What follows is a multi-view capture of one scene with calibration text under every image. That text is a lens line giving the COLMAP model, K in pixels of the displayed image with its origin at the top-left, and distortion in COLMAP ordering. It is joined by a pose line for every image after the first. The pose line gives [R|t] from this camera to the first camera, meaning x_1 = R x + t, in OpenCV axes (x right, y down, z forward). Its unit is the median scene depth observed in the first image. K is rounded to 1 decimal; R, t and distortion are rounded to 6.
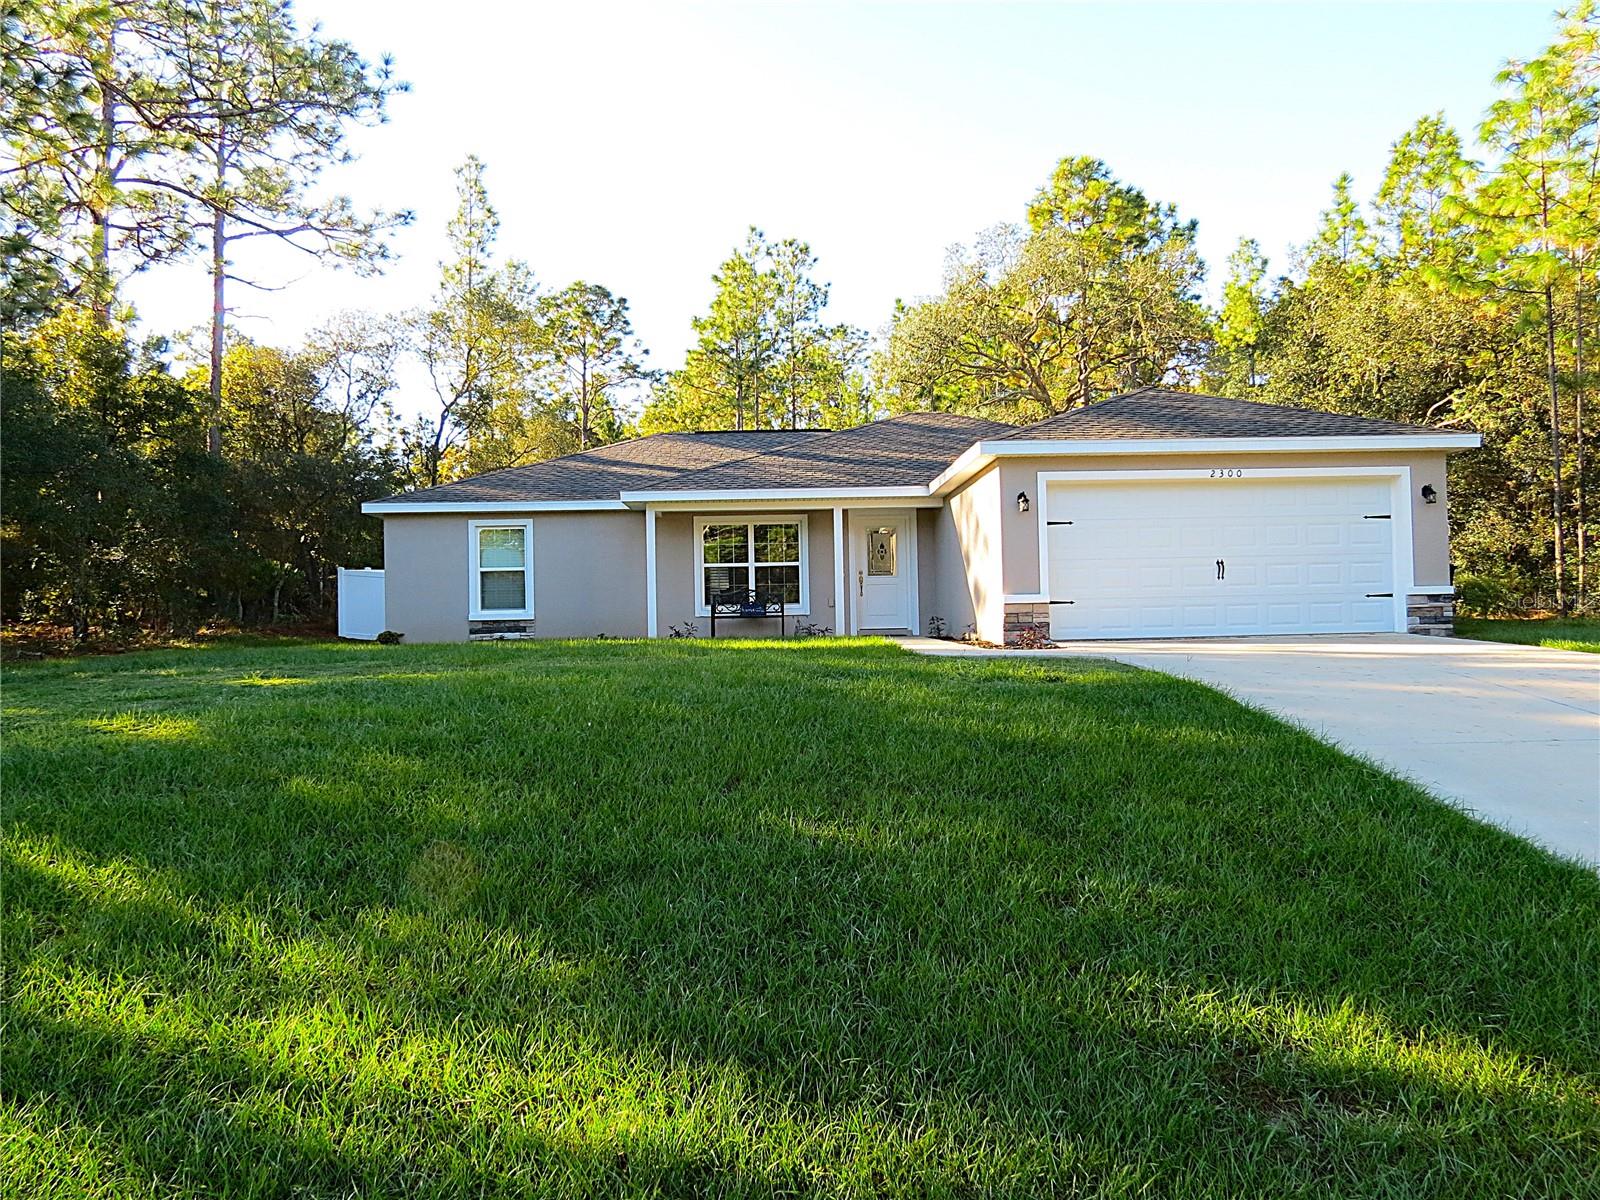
lens RADIAL K [[1127.3, 0, 800.0], [0, 1127.3, 600.0], [0, 0, 1]] dist [-0.046067, 0.032130]
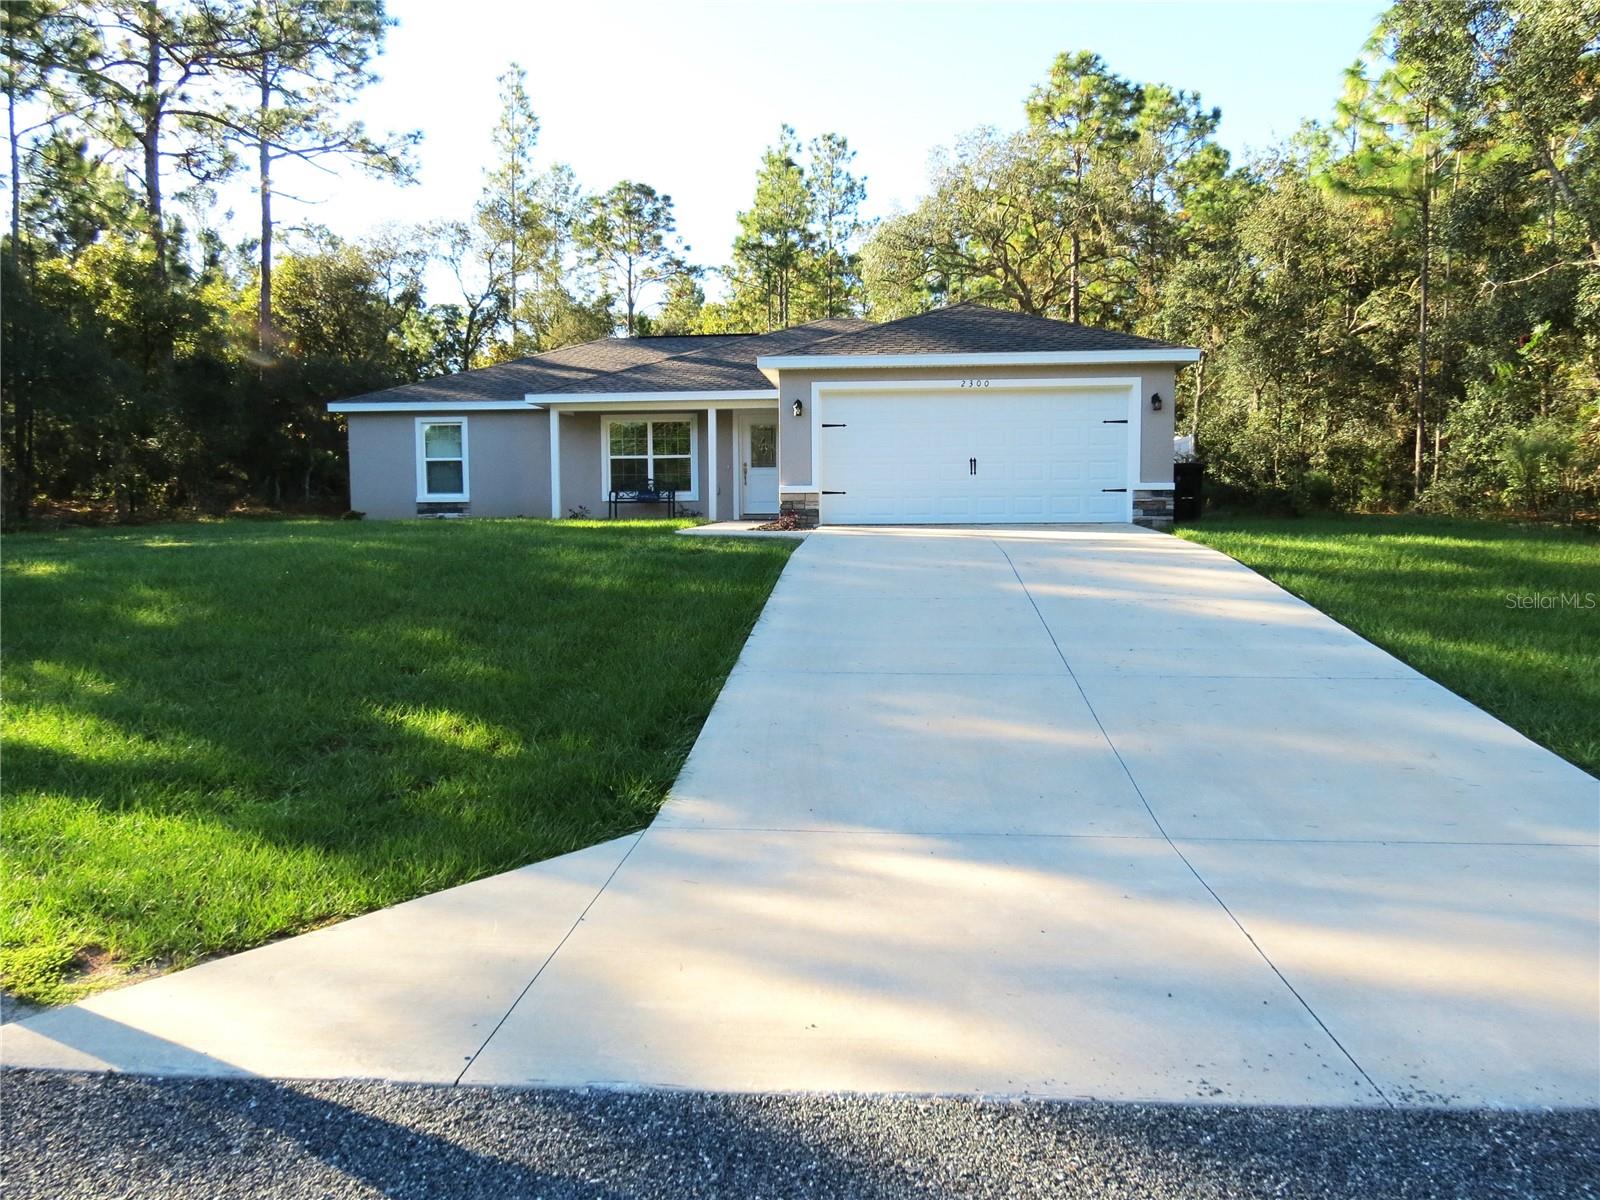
lens RADIAL K [[1127.3, 0, 800.0], [0, 1127.3, 600.0], [0, 0, 1]] dist [-0.046067, 0.032130]
pose [[0.993401, 0.022871, -0.112389, 0.144592], [-0.011457, 0.994803, 0.101171, -0.002199], [0.114119, -0.099216, 0.988500, -0.086032]]
